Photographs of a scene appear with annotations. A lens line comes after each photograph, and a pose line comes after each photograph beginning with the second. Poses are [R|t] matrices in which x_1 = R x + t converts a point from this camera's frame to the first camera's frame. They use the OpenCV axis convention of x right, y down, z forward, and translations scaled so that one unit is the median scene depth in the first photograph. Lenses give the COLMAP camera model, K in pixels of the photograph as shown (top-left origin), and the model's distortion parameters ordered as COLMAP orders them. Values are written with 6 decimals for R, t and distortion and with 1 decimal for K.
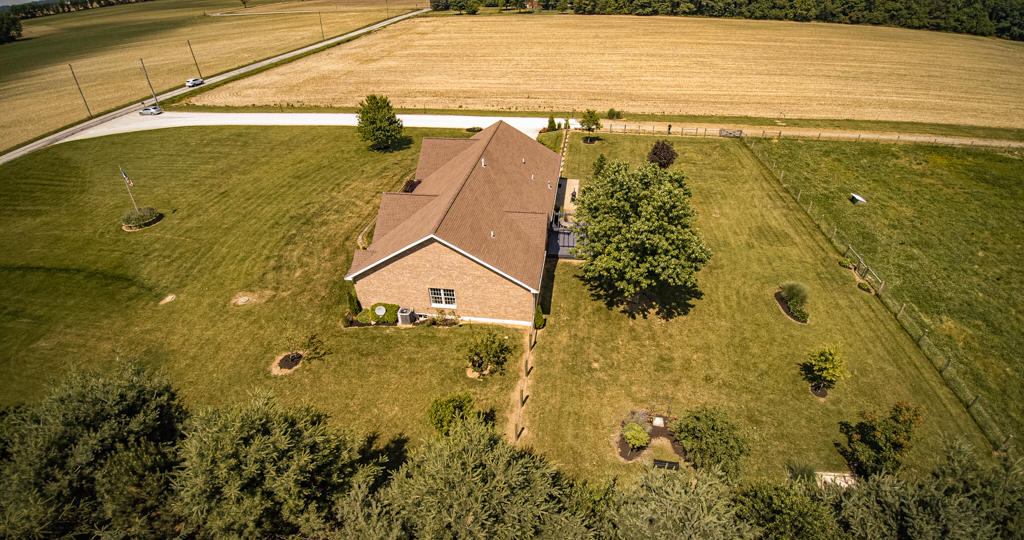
lens RADIAL K [[460.0, 0, 523.3], [0, 460.0, 270.8], [0, 0, 1]] dist [-0.029933, -0.017457]
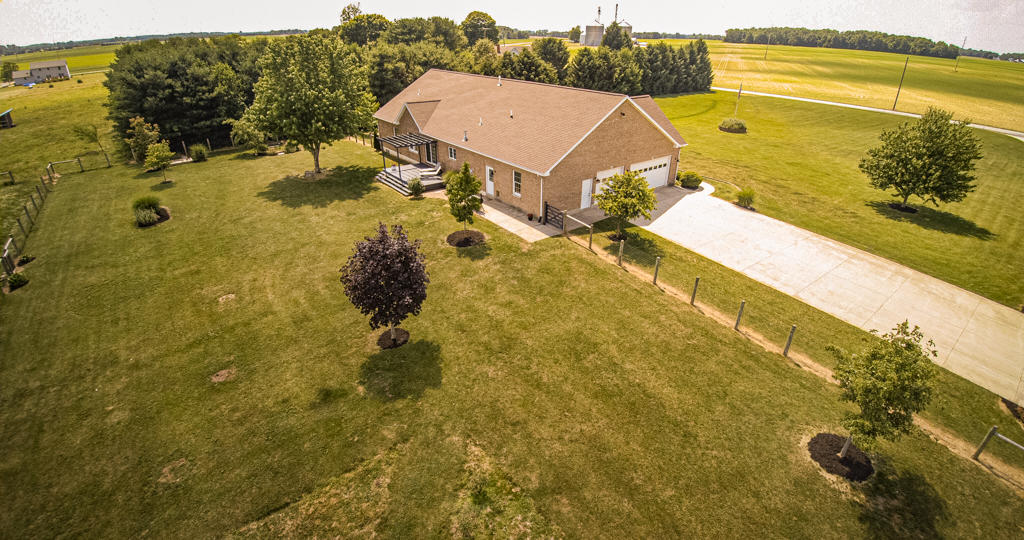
lens RADIAL K [[460.8, 0, 525.8], [0, 460.8, 269.4], [0, 0, 1]] dist [-0.043545, -0.008871]
pose [[-0.694666, 0.335980, -0.636048, 0.438368], [-0.404013, 0.549350, 0.731429, -0.529924], [0.595158, 0.765070, -0.245874, 1.130129]]
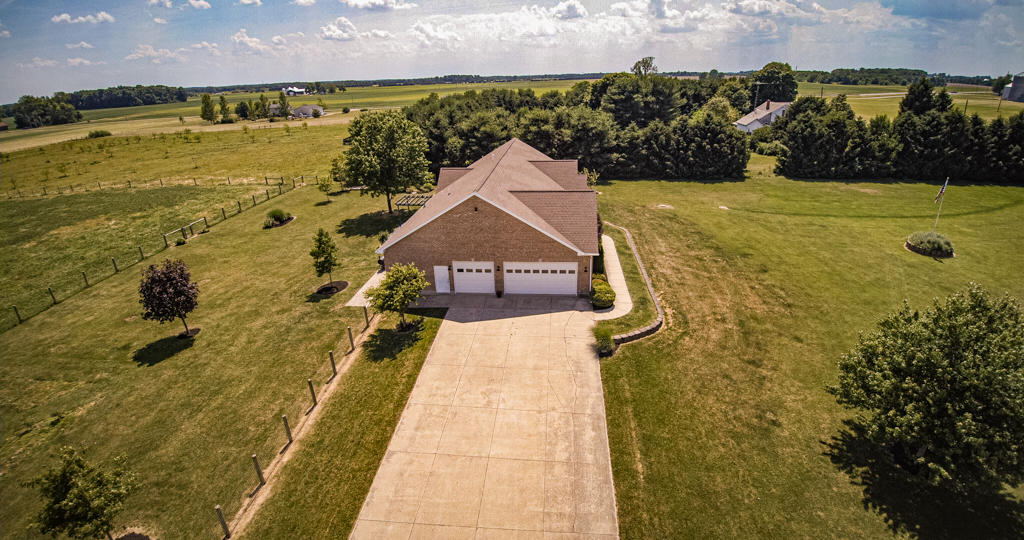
lens RADIAL K [[460.0, 0, 523.3], [0, 460.0, 270.8], [0, 0, 1]] dist [-0.029933, -0.017457]
pose [[-0.998125, 0.050263, -0.034928, -0.075780], [-0.001816, 0.546088, 0.837726, -0.681254], [0.061181, 0.836218, -0.544973, 1.271701]]
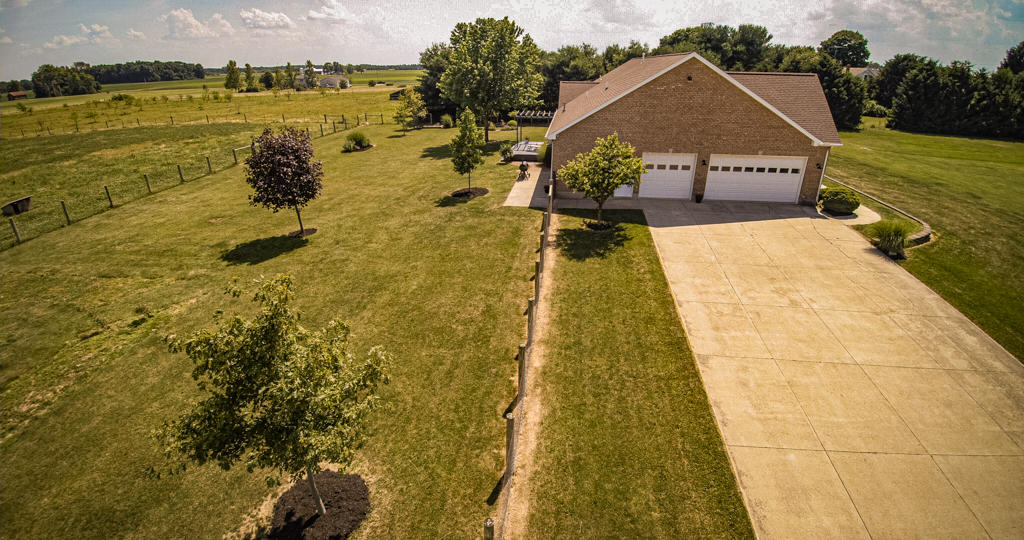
lens RADIAL K [[460.0, 0, 523.3], [0, 460.0, 270.8], [0, 0, 1]] dist [-0.029933, -0.017457]
pose [[-0.999662, 0.019817, -0.016844, 0.110532], [-0.003803, 0.529295, 0.848429, -0.529197], [0.025729, 0.848207, -0.529040, 1.273233]]
